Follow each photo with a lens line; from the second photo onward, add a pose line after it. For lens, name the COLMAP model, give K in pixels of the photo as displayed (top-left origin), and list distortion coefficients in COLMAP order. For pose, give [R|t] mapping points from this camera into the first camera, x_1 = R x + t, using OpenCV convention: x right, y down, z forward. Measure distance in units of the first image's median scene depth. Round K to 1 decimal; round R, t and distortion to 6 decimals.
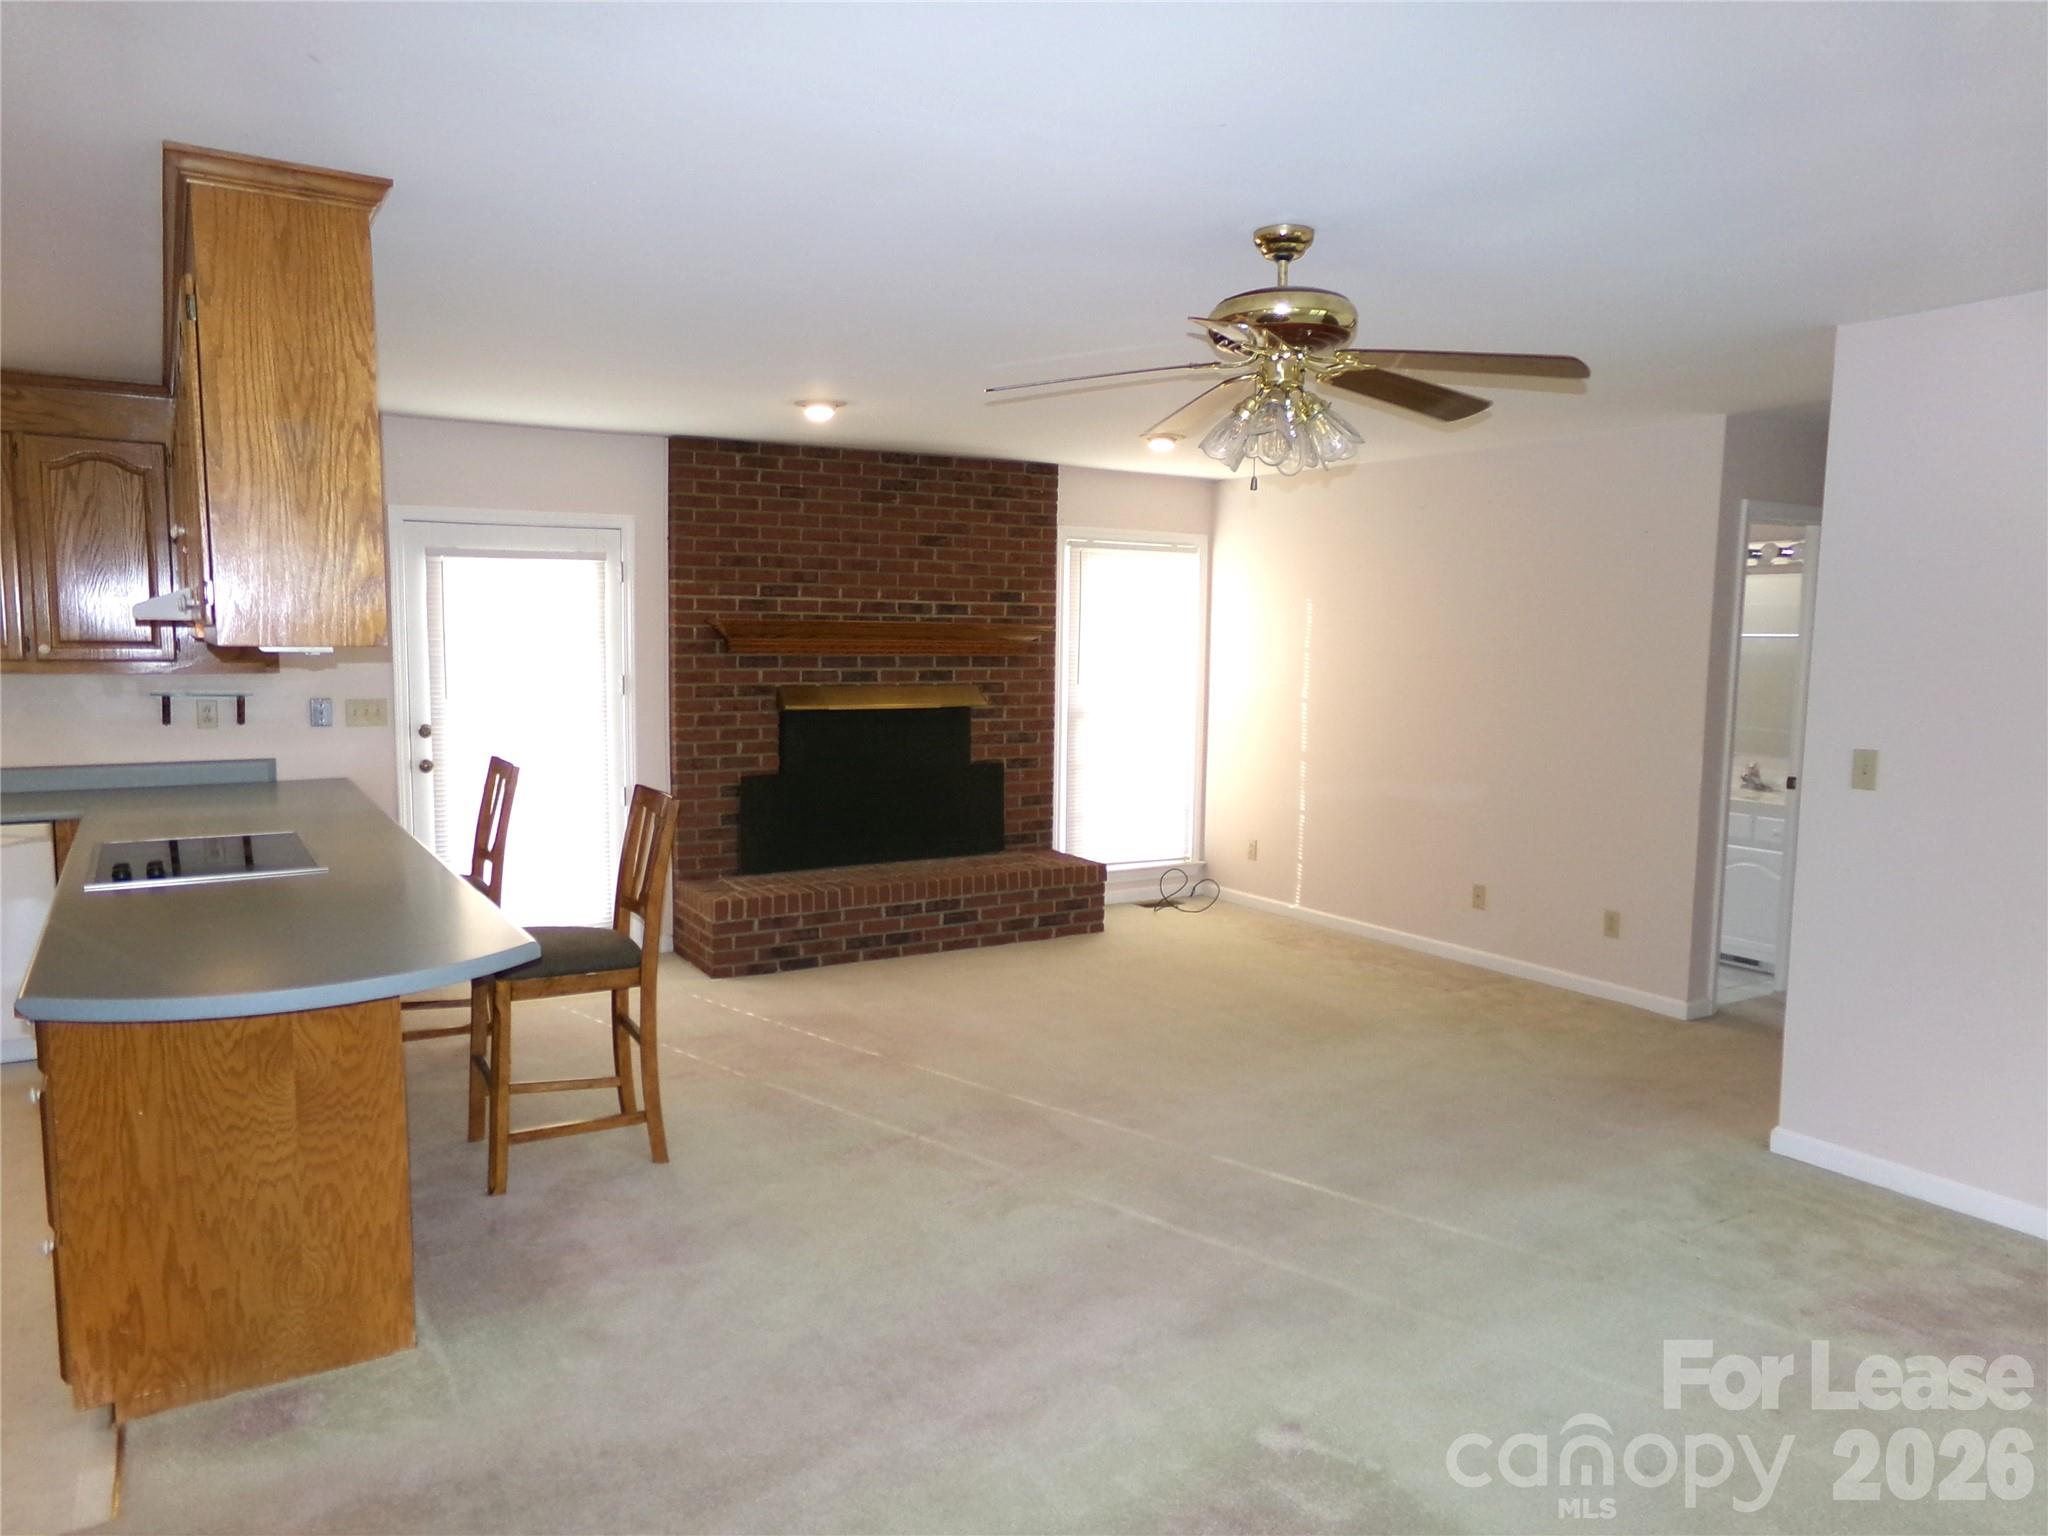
lens RADIAL K [[1423.5, 0, 1024.0], [0, 1423.5, 768.0], [0, 0, 1]] dist [-0.030205, 0.002527]
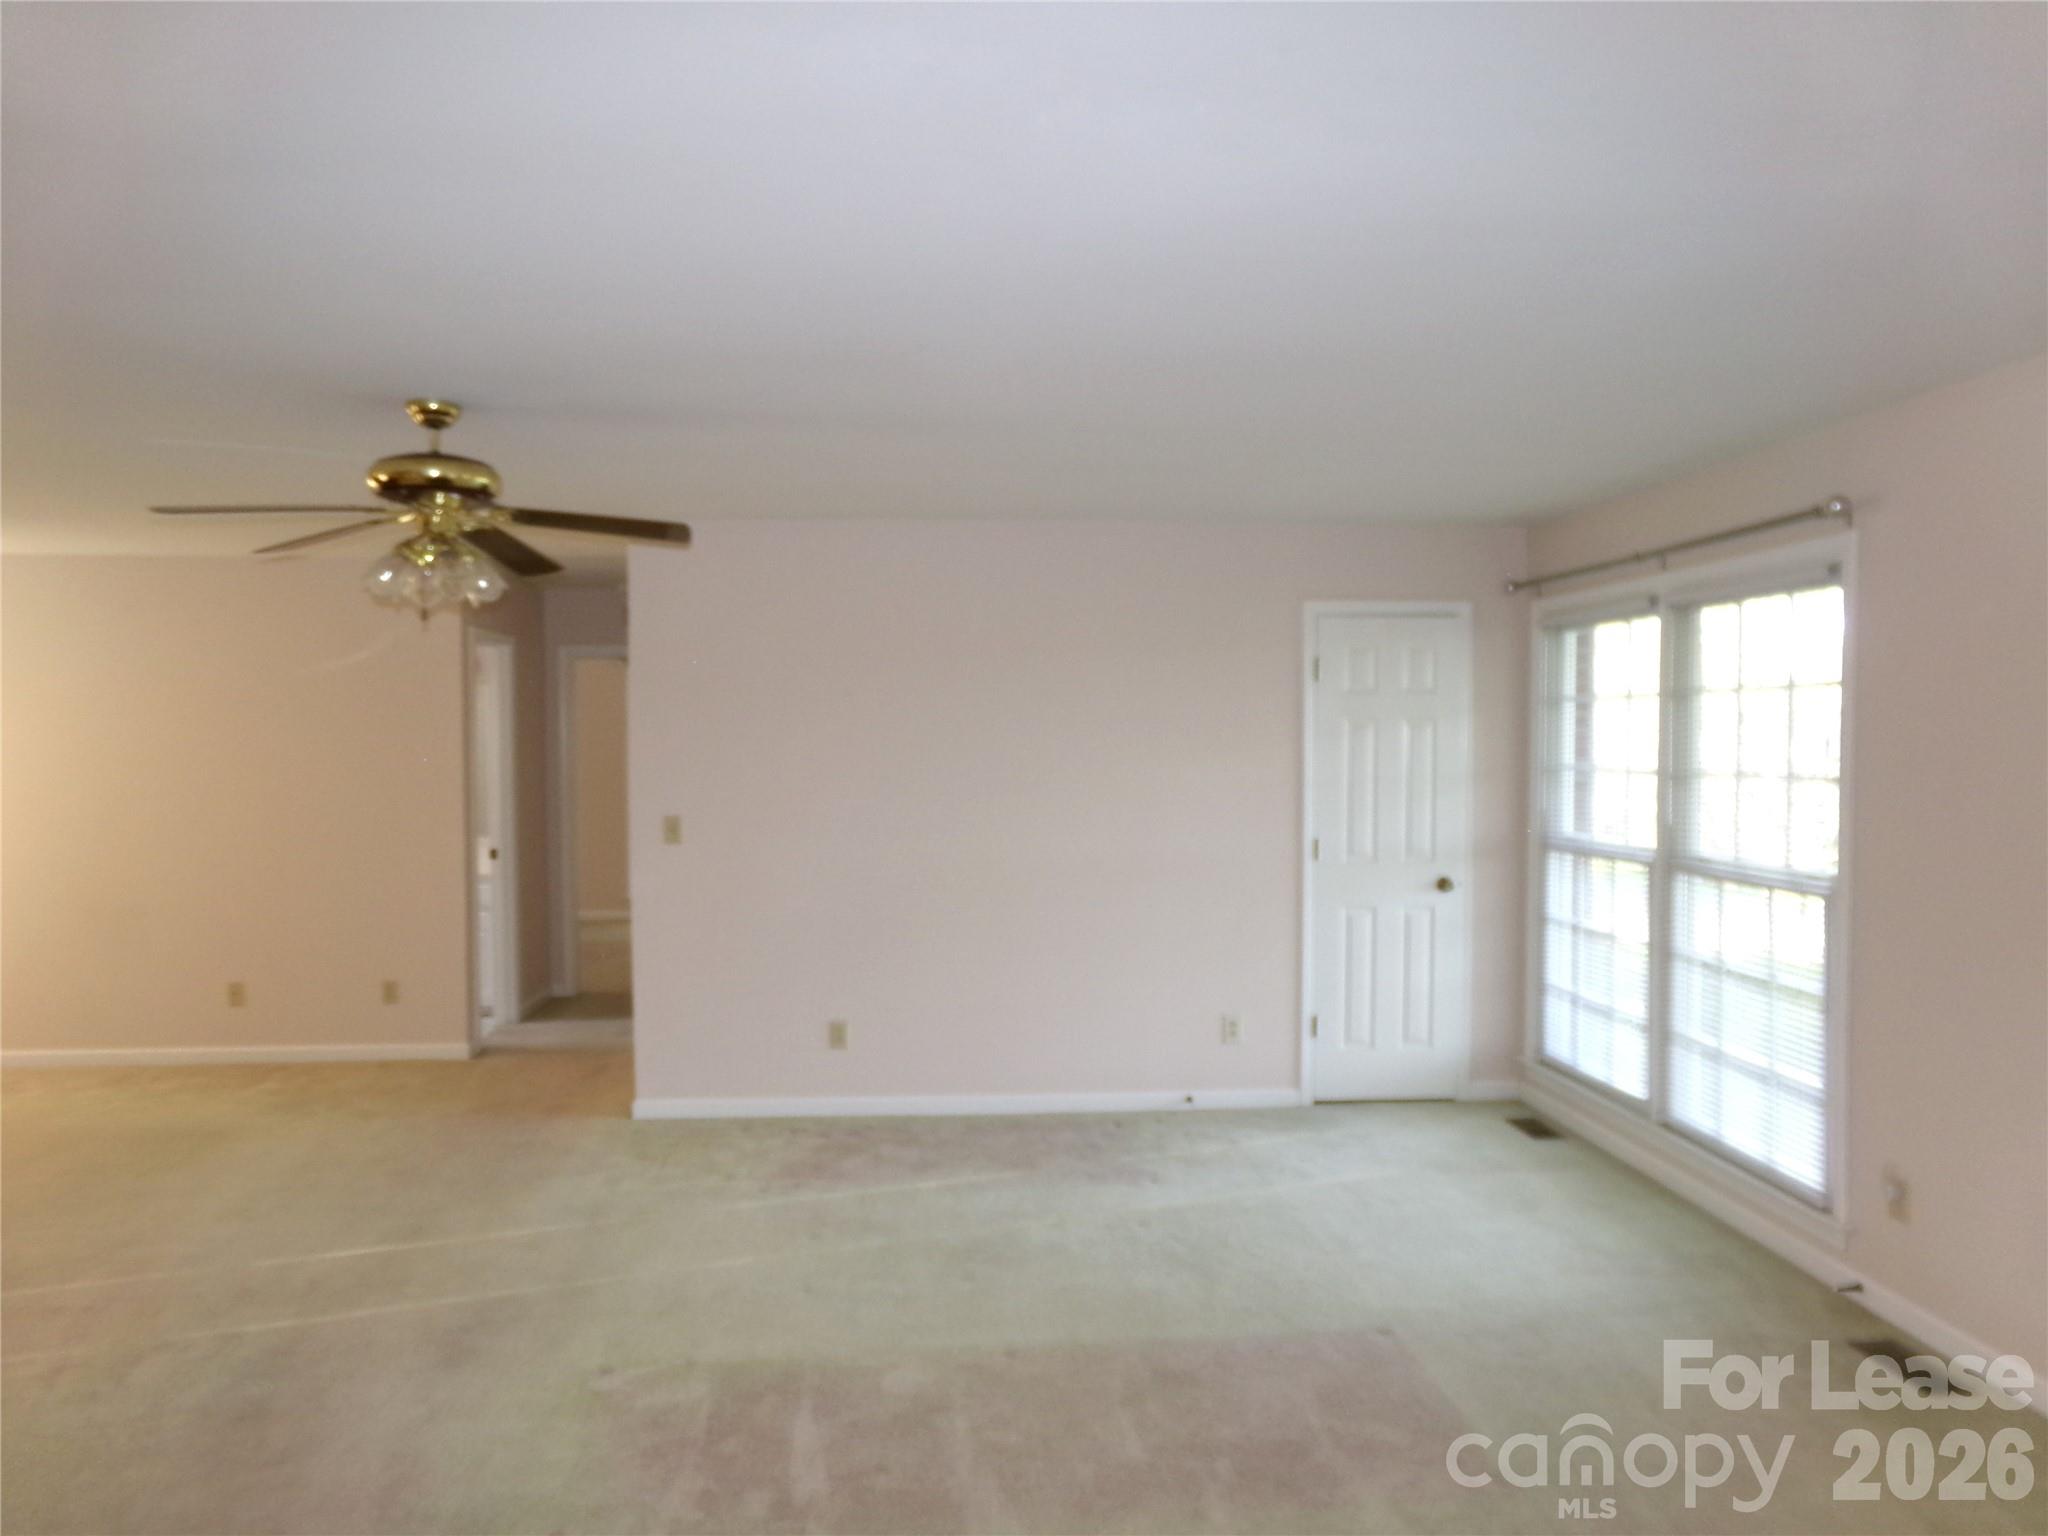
lens RADIAL K [[1376.6, 0, 1063.5], [0, 1376.6, 783.2], [0, 0, 1]] dist [0.008160, 0.005314]
pose [[0.422928, -0.042423, 0.905170, -0.549635], [0.090648, 0.995874, 0.004321, -0.018688], [-0.901618, 0.080224, 0.425028, 0.049504]]
